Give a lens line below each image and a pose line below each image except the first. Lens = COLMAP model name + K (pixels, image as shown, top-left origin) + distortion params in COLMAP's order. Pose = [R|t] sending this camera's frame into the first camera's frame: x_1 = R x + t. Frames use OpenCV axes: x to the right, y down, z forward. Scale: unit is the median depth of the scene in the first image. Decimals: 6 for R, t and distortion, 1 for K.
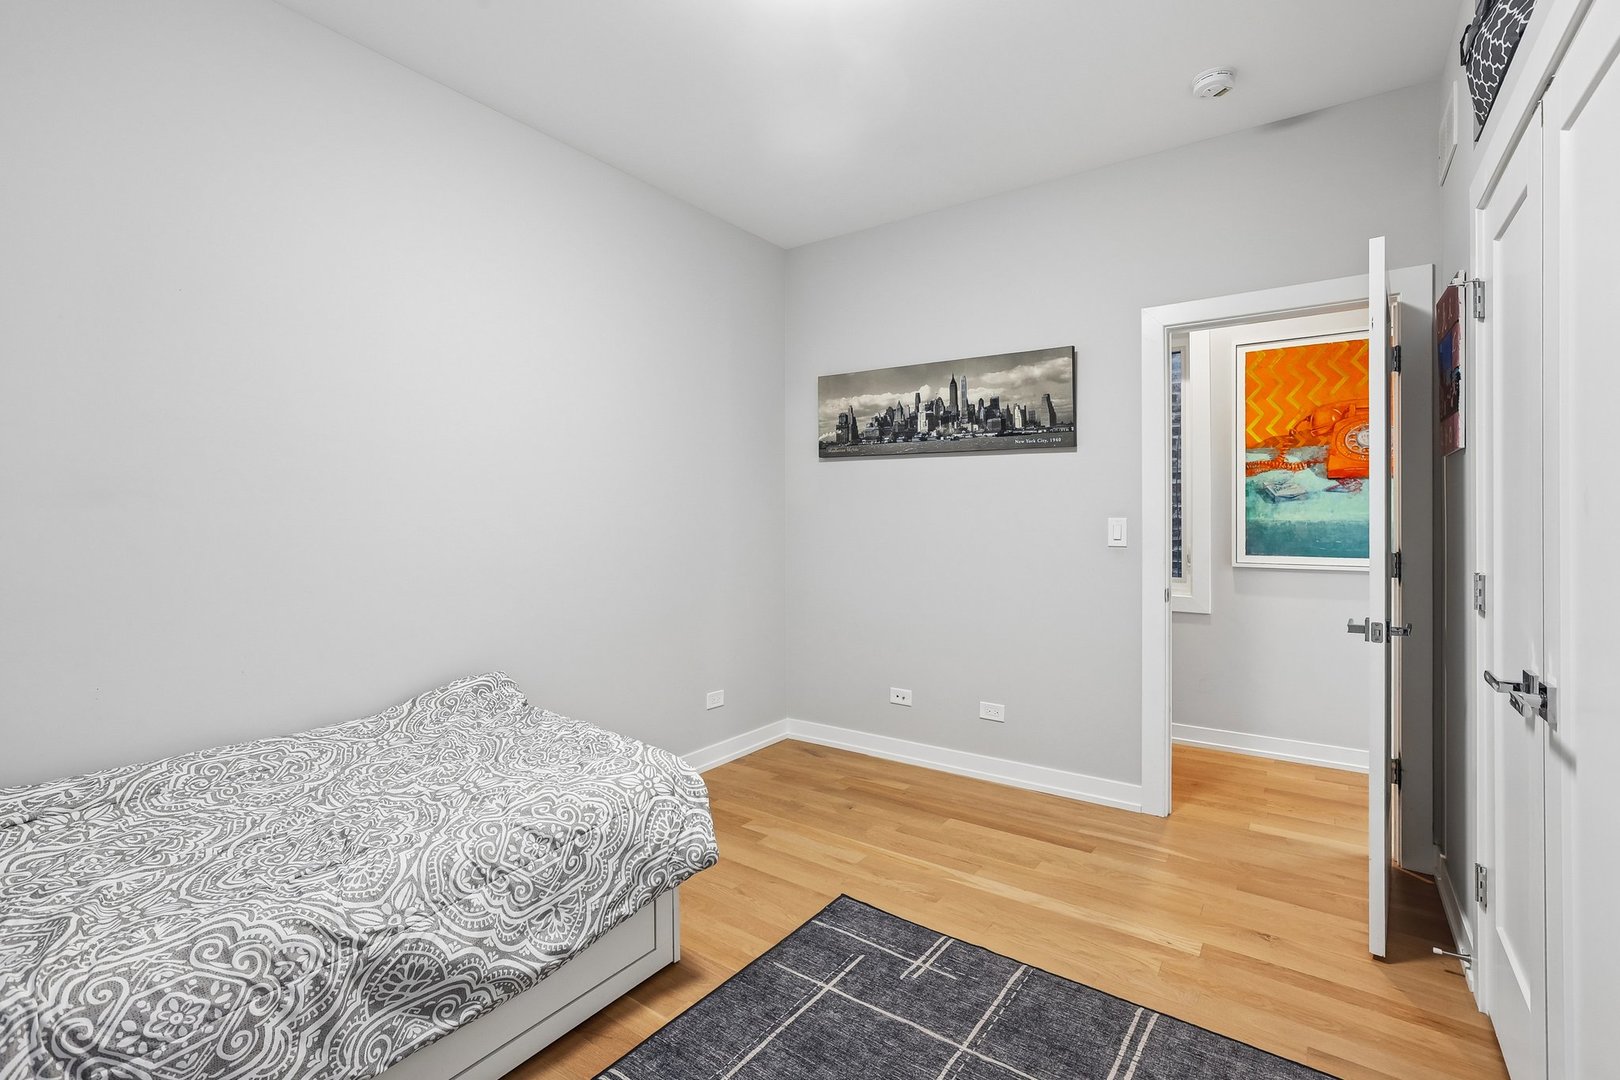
lens RADIAL K [[719.1, 0, 797.7], [0, 719.1, 512.1], [0, 0, 1]] dist [-0.027578, 0.015418]
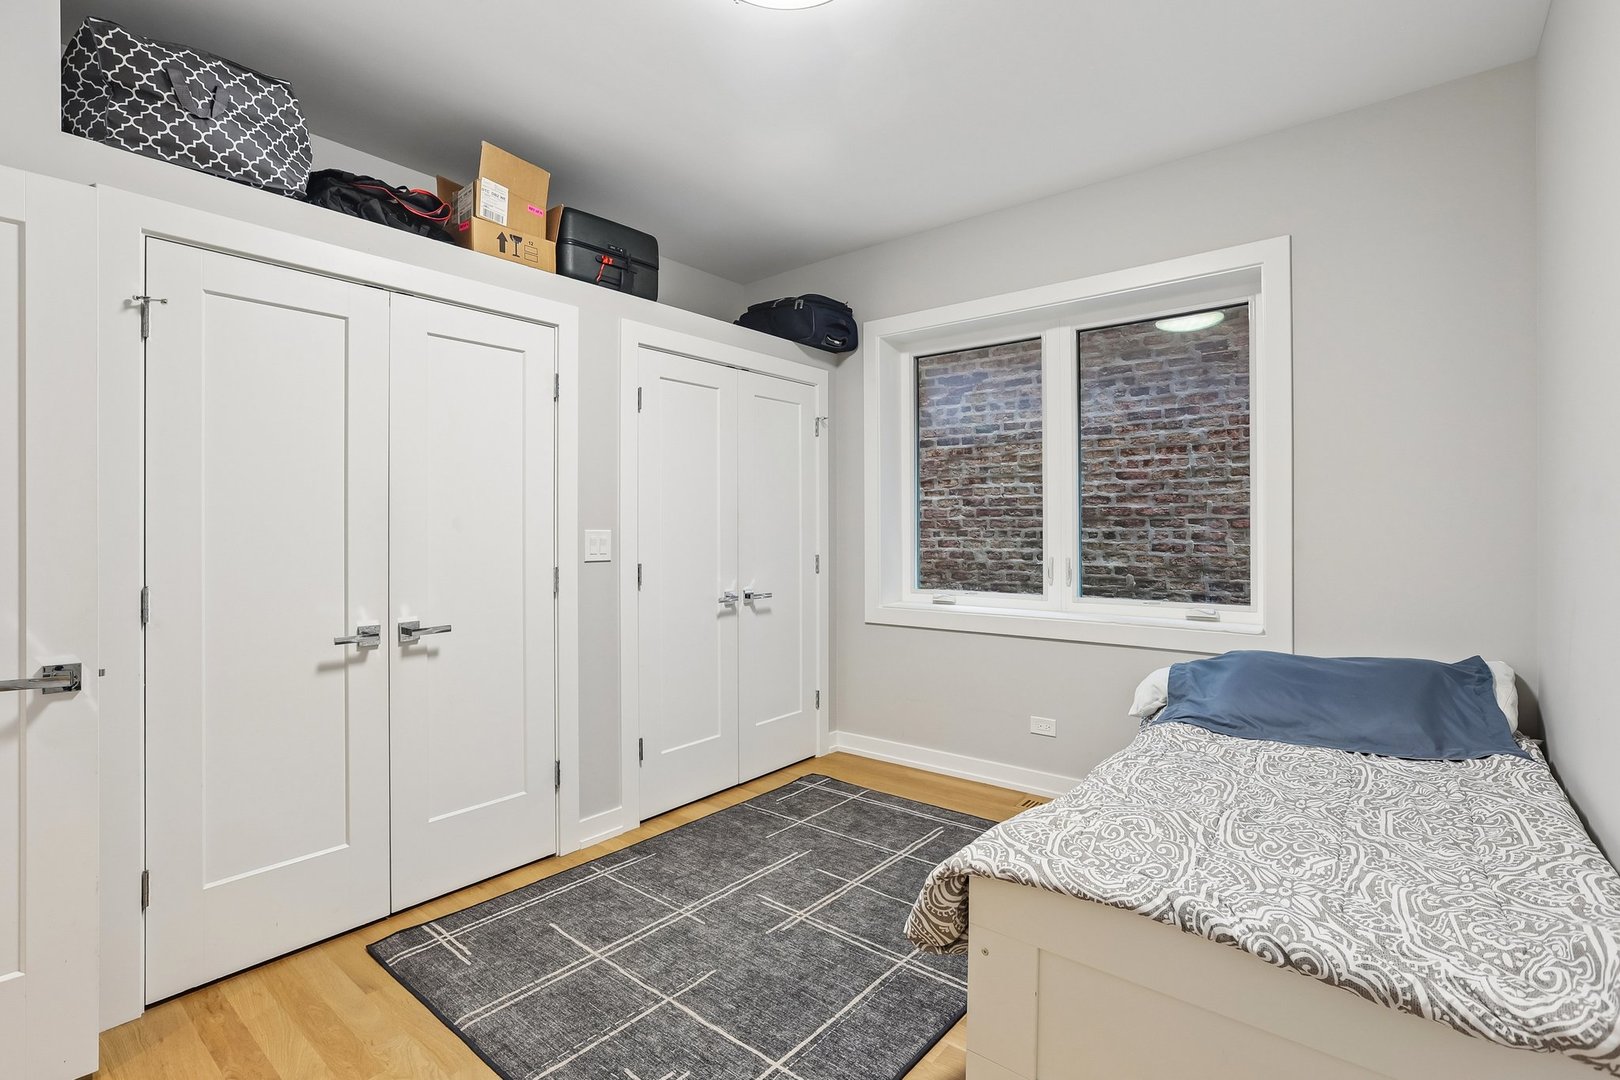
lens RADIAL K [[735.9, 0, 798.7], [0, 735.9, 533.9], [0, 0, 1]] dist [-0.050875, 0.026268]
pose [[-0.998139, 0.005748, 0.060707, -0.045422], [0.005032, 0.999916, -0.011942, 0.029260], [-0.060771, -0.011614, -0.998084, 2.051181]]
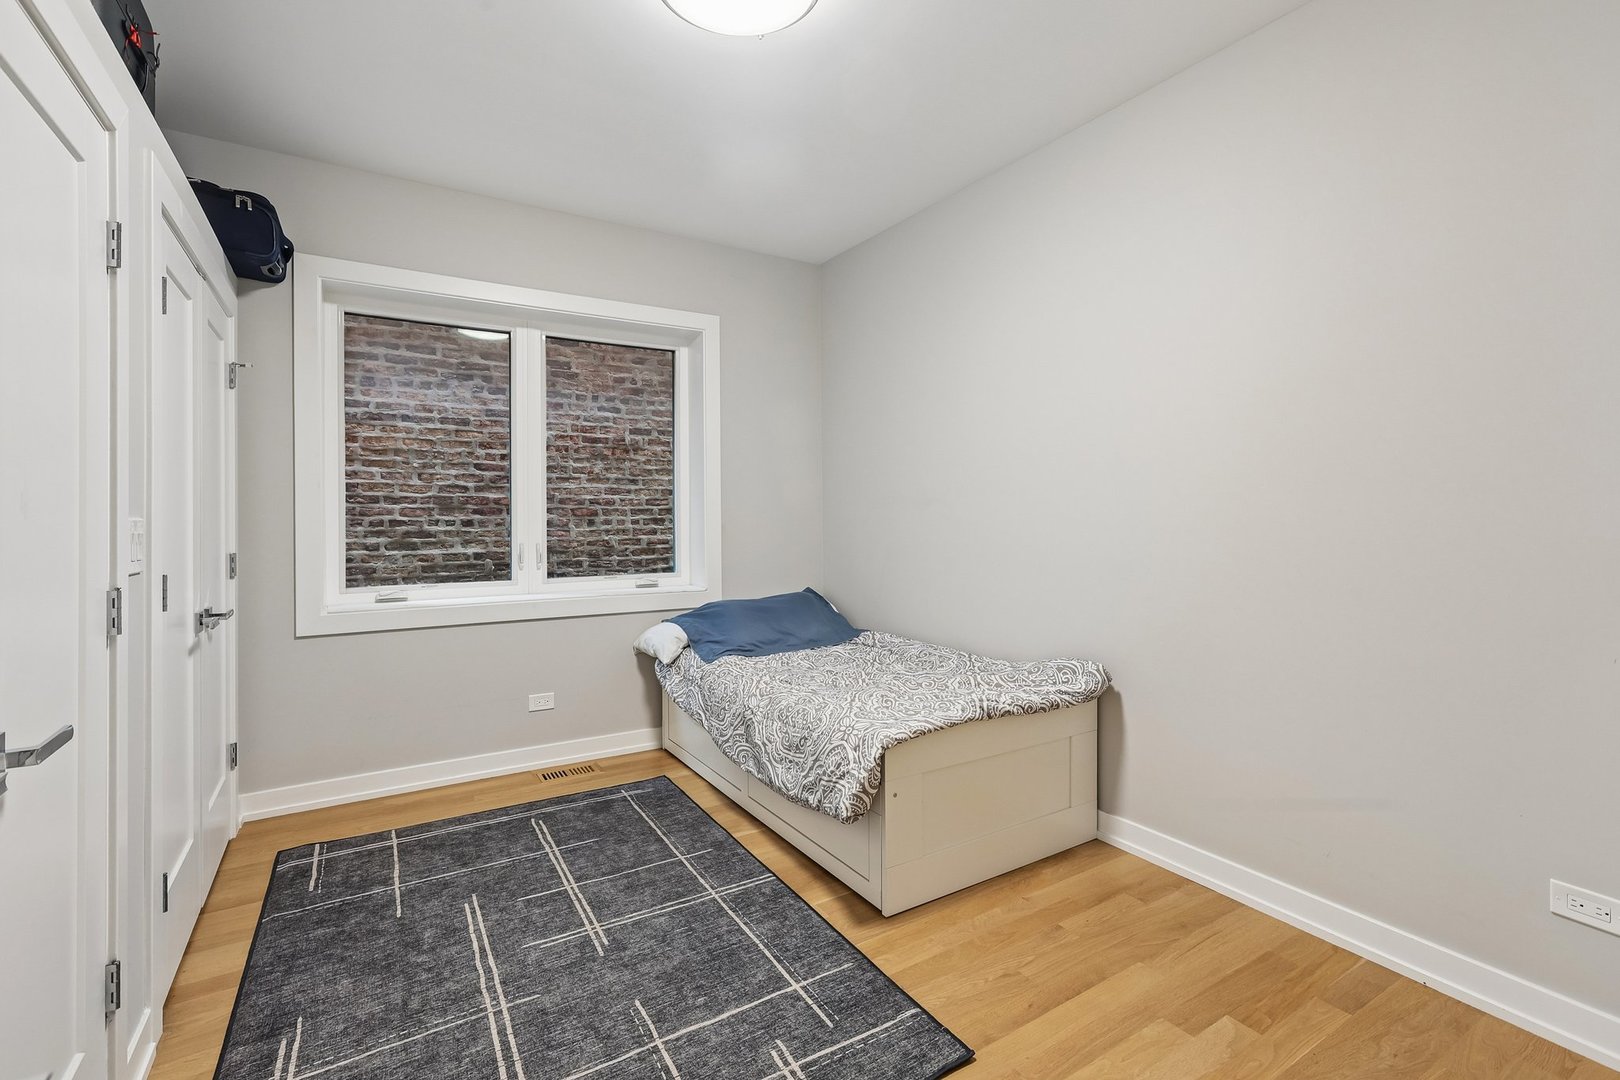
lens RADIAL K [[719.1, 0, 797.7], [0, 719.1, 512.1], [0, 0, 1]] dist [-0.027578, 0.015418]
pose [[-0.388020, 0.002902, -0.921646, 1.040303], [0.022175, 0.999735, -0.006188, 0.010643], [0.921384, -0.022838, -0.387982, 1.525334]]
